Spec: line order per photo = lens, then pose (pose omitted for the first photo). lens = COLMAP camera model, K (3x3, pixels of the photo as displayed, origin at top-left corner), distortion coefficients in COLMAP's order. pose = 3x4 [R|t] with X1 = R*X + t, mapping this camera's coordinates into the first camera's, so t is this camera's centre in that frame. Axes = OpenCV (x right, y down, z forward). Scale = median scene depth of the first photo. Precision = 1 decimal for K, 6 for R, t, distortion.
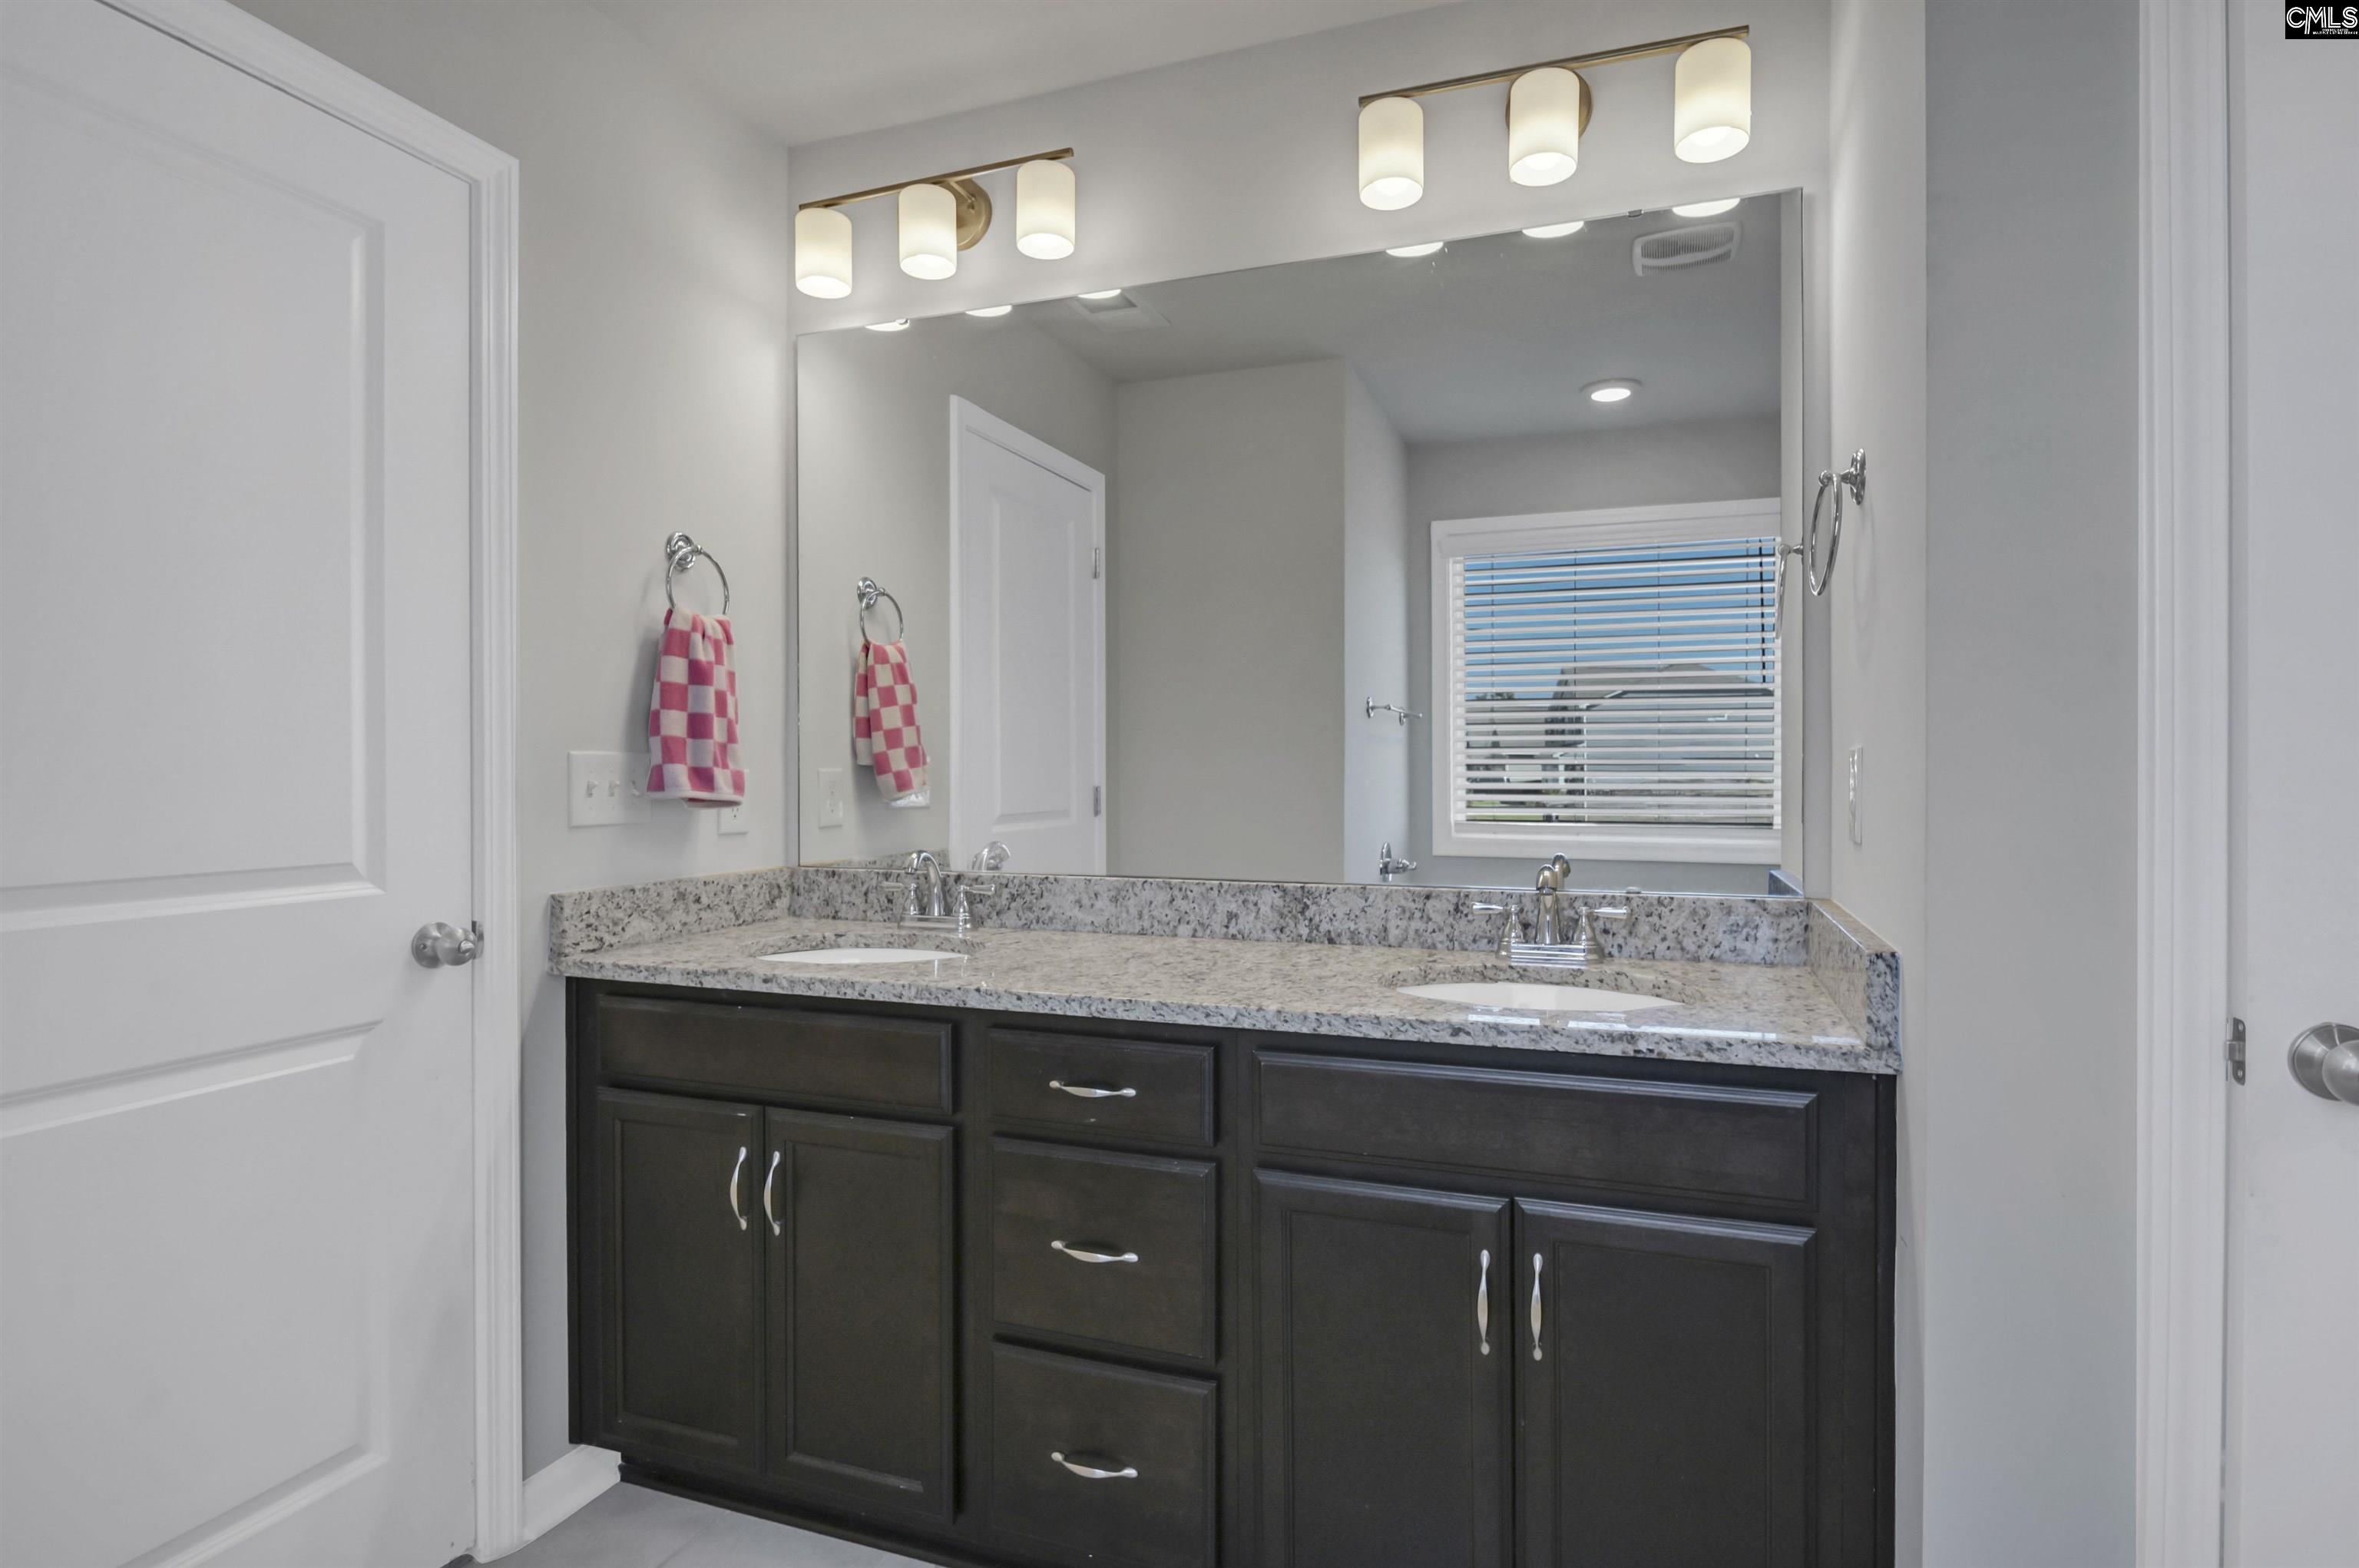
lens RADIAL K [[1236.0, 0, 1179.3], [0, 1236.0, 774.8], [0, 0, 1]] dist [-0.001372, -0.002260]
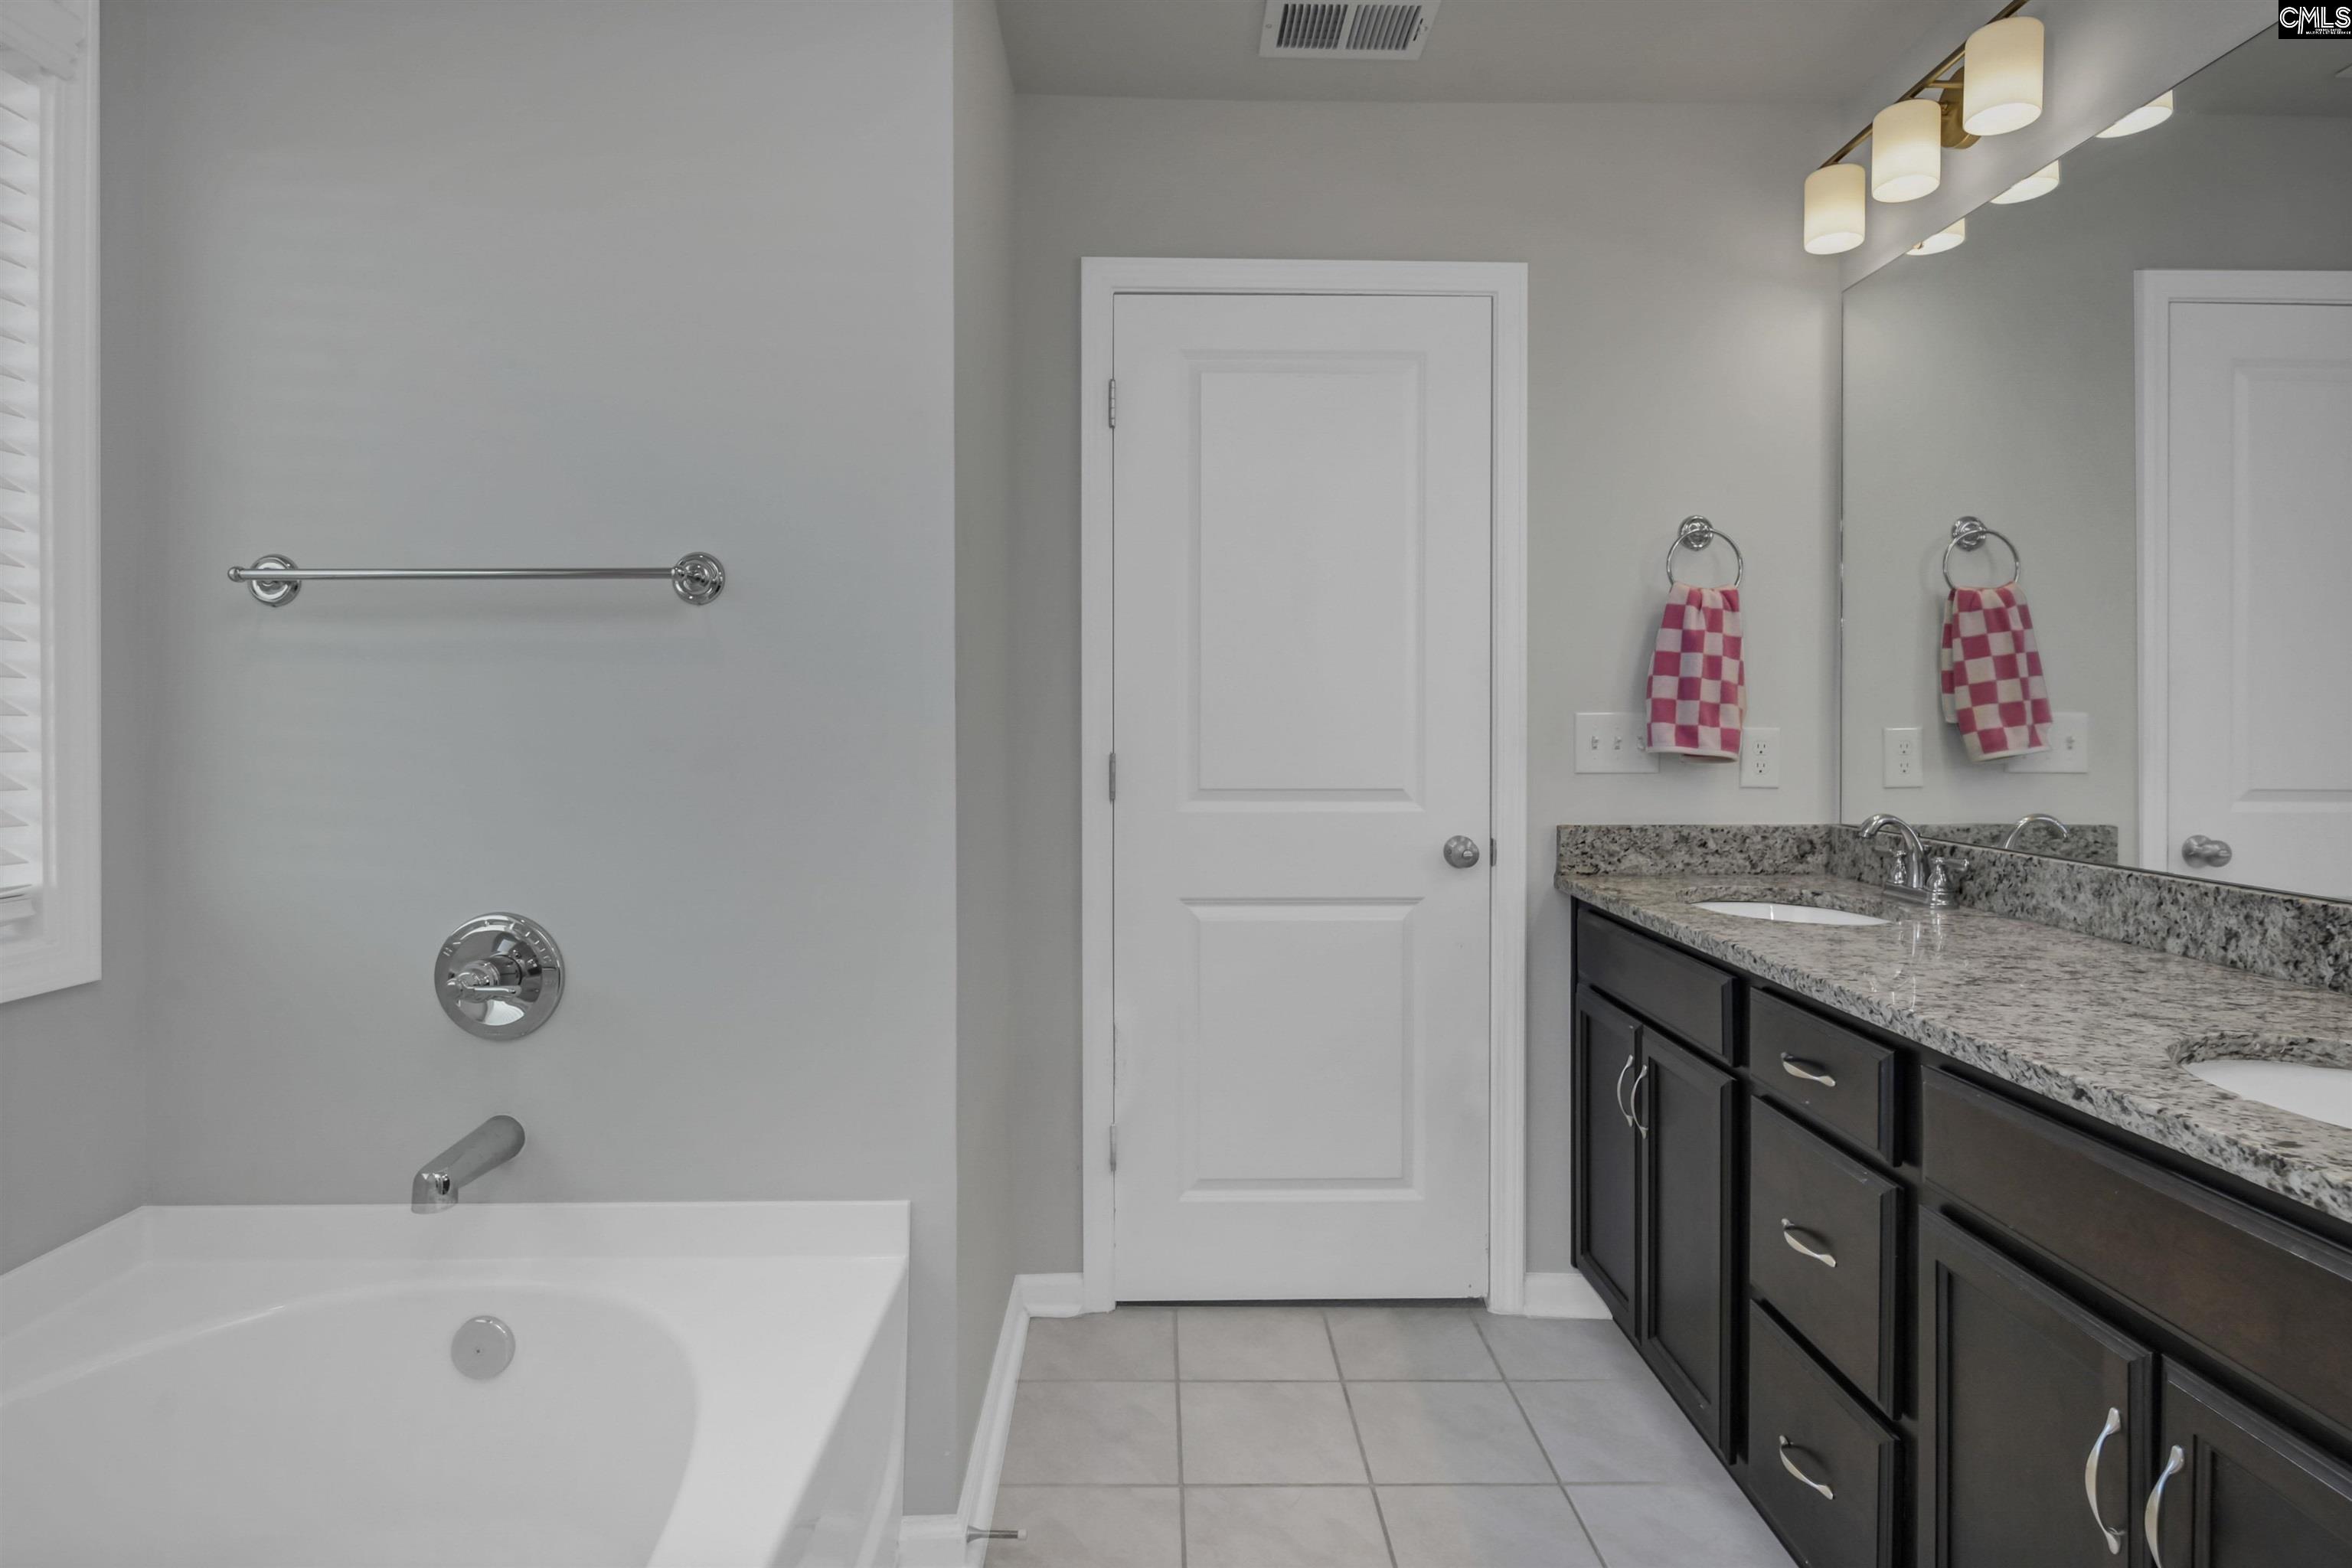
lens RADIAL K [[1232.4, 0, 1147.8], [0, 1232.4, 720.5], [0, 0, 1]] dist [-0.001372, -0.002260]
pose [[0.344247, 0.001716, -0.938878, 0.490490], [-0.005679, 0.999984, -0.000255, -0.007300], [0.938862, 0.005419, 0.344251, 0.154445]]
